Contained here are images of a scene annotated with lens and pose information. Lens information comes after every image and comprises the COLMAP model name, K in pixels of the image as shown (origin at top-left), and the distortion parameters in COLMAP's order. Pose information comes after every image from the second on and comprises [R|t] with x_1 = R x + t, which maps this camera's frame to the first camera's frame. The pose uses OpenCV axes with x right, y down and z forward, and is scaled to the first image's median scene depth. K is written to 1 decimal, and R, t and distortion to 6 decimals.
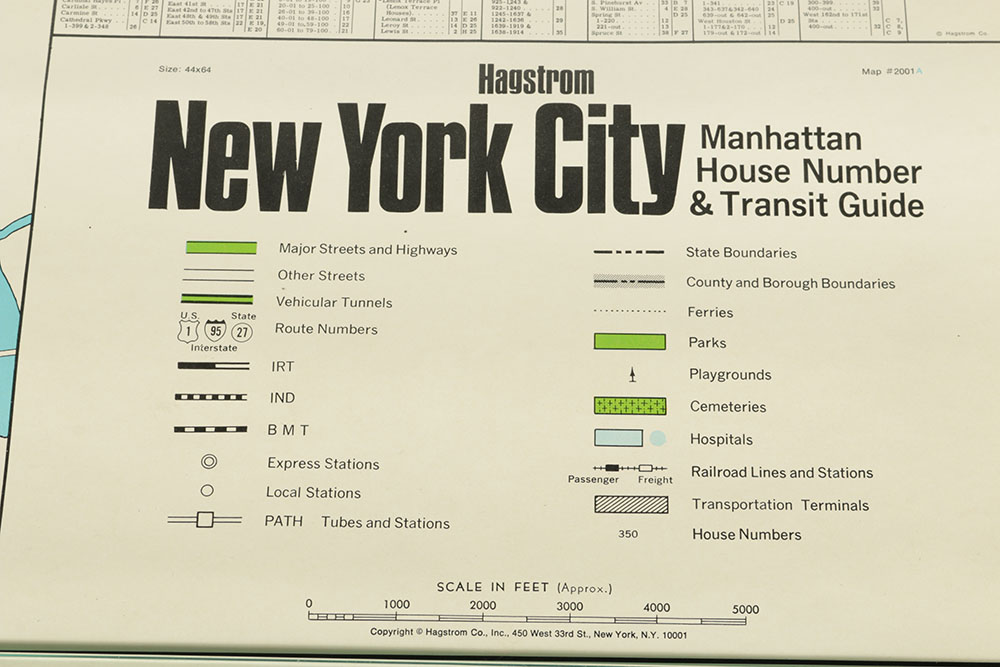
lens RADIAL K [[2448.9, 0, 498.4], [0, 2448.9, 333.5], [0, 0, 1]] dist [-0.004522, 0.000000]
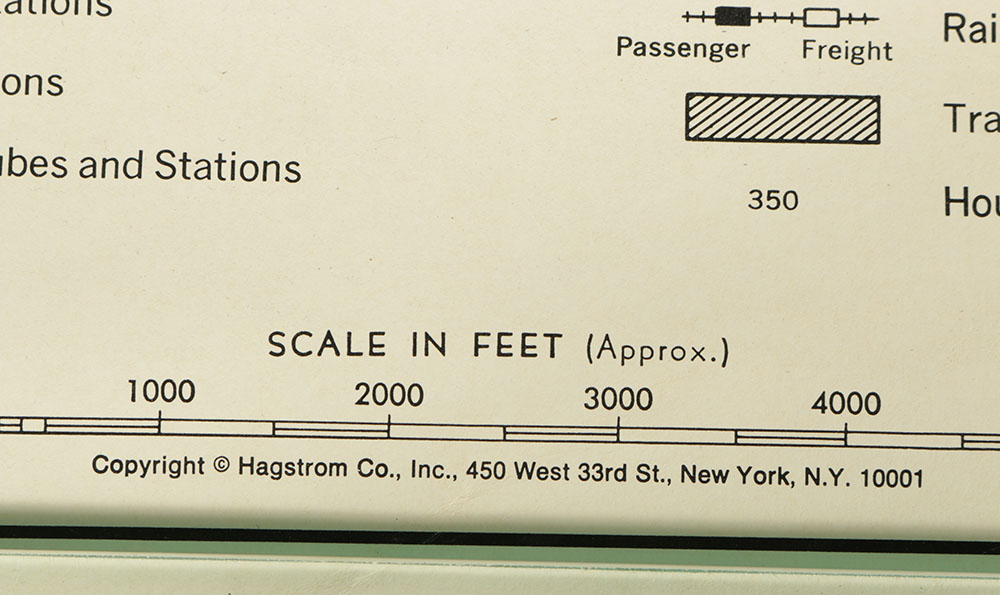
lens RADIAL K [[2595.6, 0, 500.0], [0, 2595.6, 297.8], [0, 0, 1]] dist [0.029468, 0.000000]
pose [[0.999573, 0.003432, 0.029028, -0.000857], [-0.012240, 0.950961, 0.309067, -0.027625], [-0.026543, -0.309290, 0.950597, 0.621107]]
